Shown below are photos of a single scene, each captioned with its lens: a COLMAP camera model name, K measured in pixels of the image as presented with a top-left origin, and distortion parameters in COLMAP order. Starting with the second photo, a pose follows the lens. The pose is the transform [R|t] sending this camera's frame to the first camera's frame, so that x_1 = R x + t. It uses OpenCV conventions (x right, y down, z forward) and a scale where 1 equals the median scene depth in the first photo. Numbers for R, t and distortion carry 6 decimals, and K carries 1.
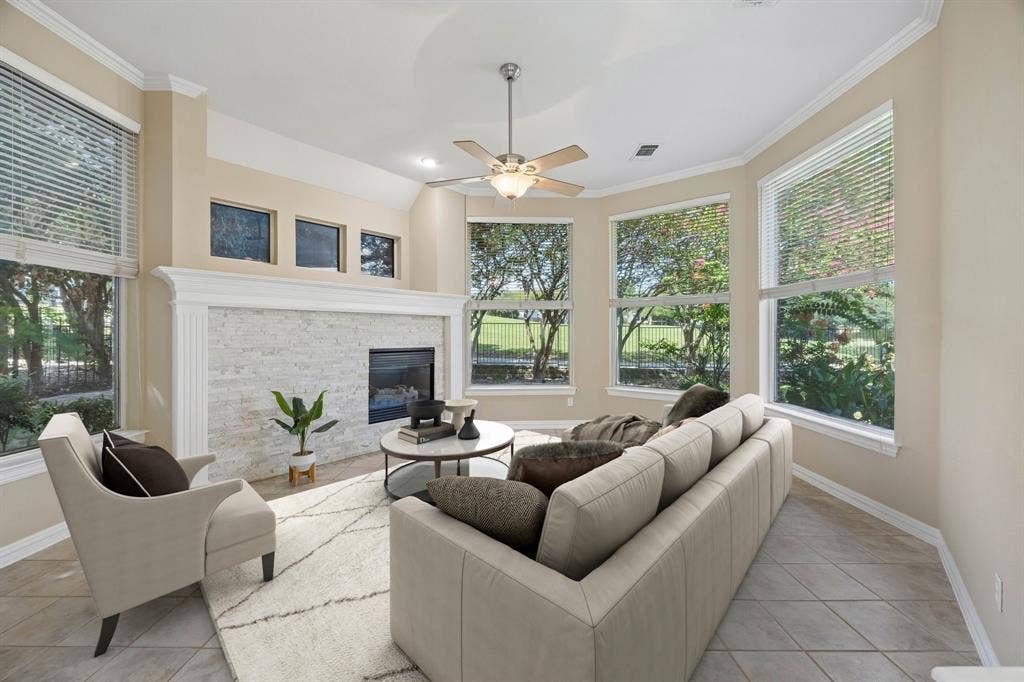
lens RADIAL K [[392.9, 0, 509.2], [0, 392.9, 337.0], [0, 0, 1]] dist [0.000226, 0.000038]
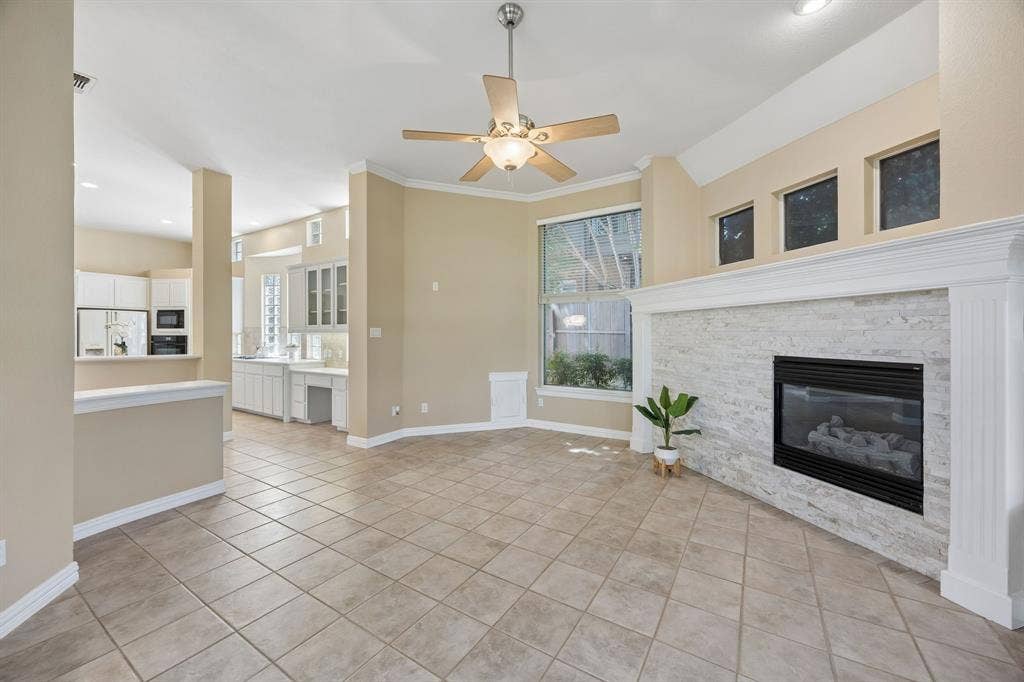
lens RADIAL K [[392.9, 0, 509.2], [0, 392.9, 337.0], [0, 0, 1]] dist [0.000226, 0.000038]
pose [[-0.538599, 0.008176, -0.842523, 0.562271], [-0.000755, 0.999948, 0.010187, -0.010374], [0.842562, 0.006123, -0.538564, 1.162663]]
